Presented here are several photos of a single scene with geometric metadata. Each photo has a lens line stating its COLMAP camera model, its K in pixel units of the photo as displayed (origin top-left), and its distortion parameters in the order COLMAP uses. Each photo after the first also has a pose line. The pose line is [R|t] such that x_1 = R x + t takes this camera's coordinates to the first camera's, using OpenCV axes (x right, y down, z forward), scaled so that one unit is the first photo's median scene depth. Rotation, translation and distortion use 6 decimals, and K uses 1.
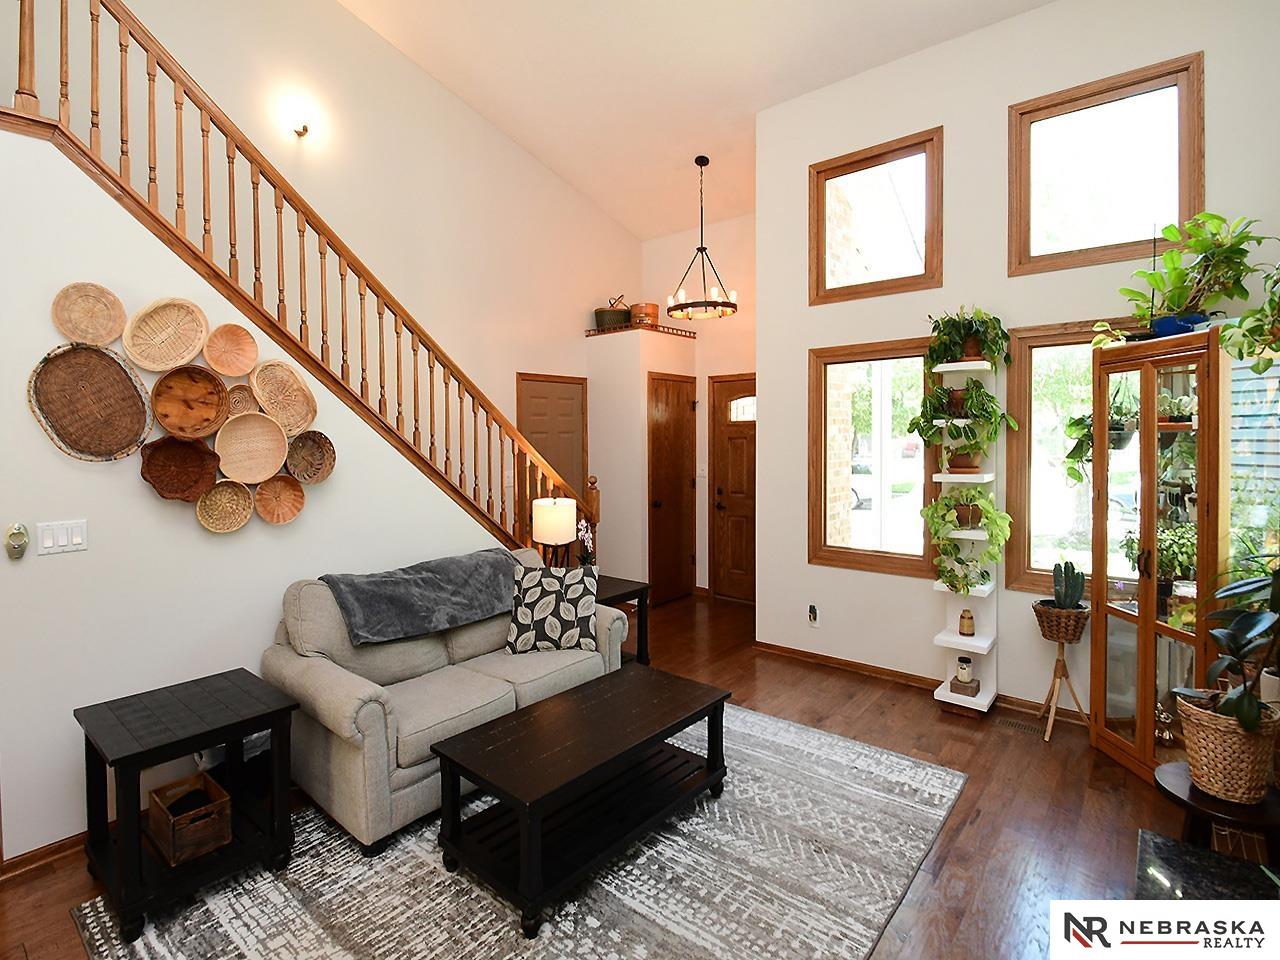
lens RADIAL K [[603.0, 0, 645.9], [0, 603.0, 455.1], [0, 0, 1]] dist [-0.010500, -0.005705]
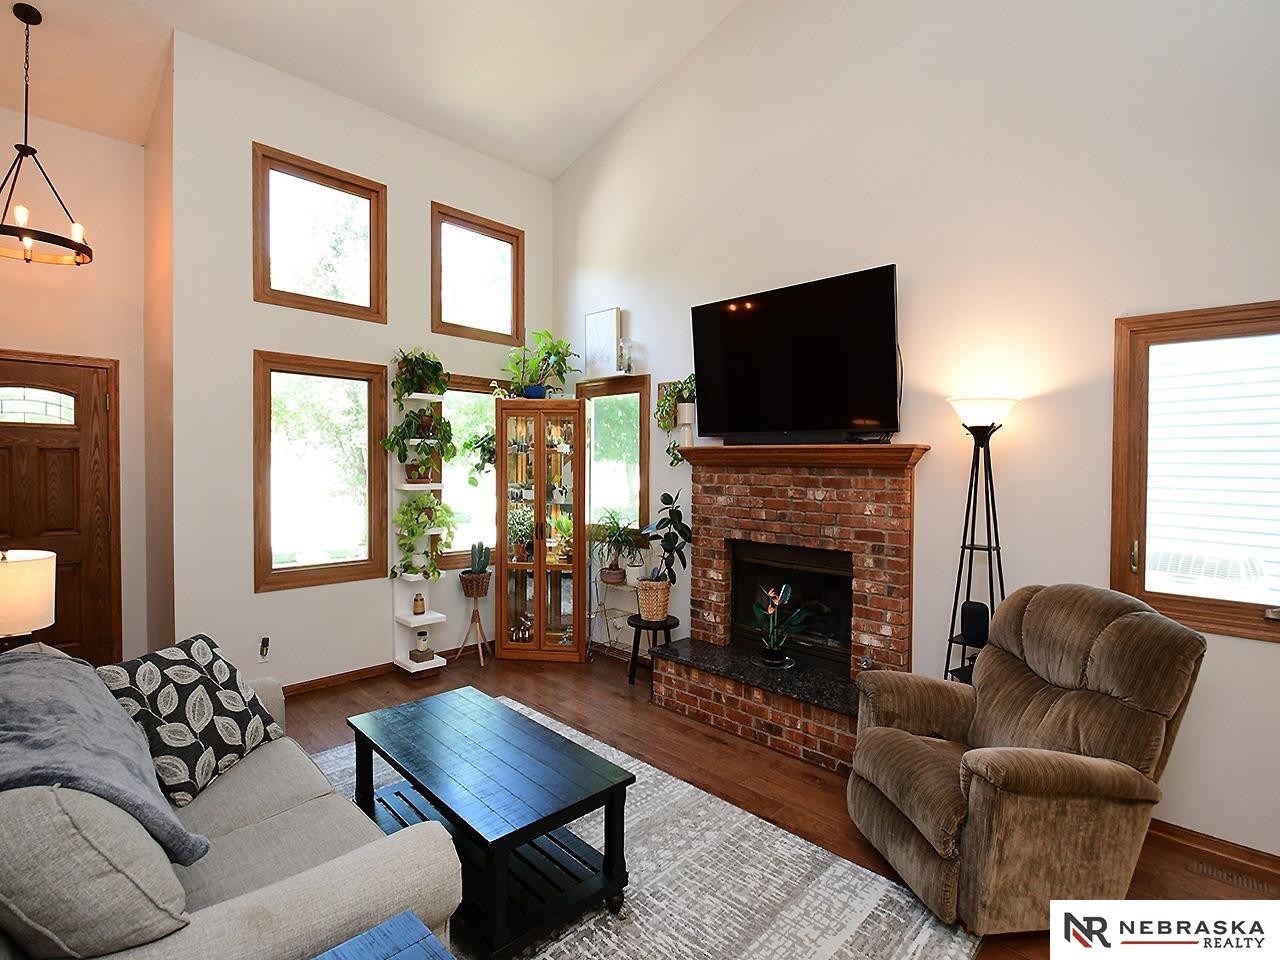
lens RADIAL K [[603.0, 0, 609.0], [0, 603.0, 475.3], [0, 0, 1]] dist [-0.010500, -0.005705]
pose [[0.142029, -0.006522, 0.989841, -0.643285], [0.008293, 0.999951, 0.005399, 0.009975], [-0.989828, 0.007442, 0.142076, 0.439802]]
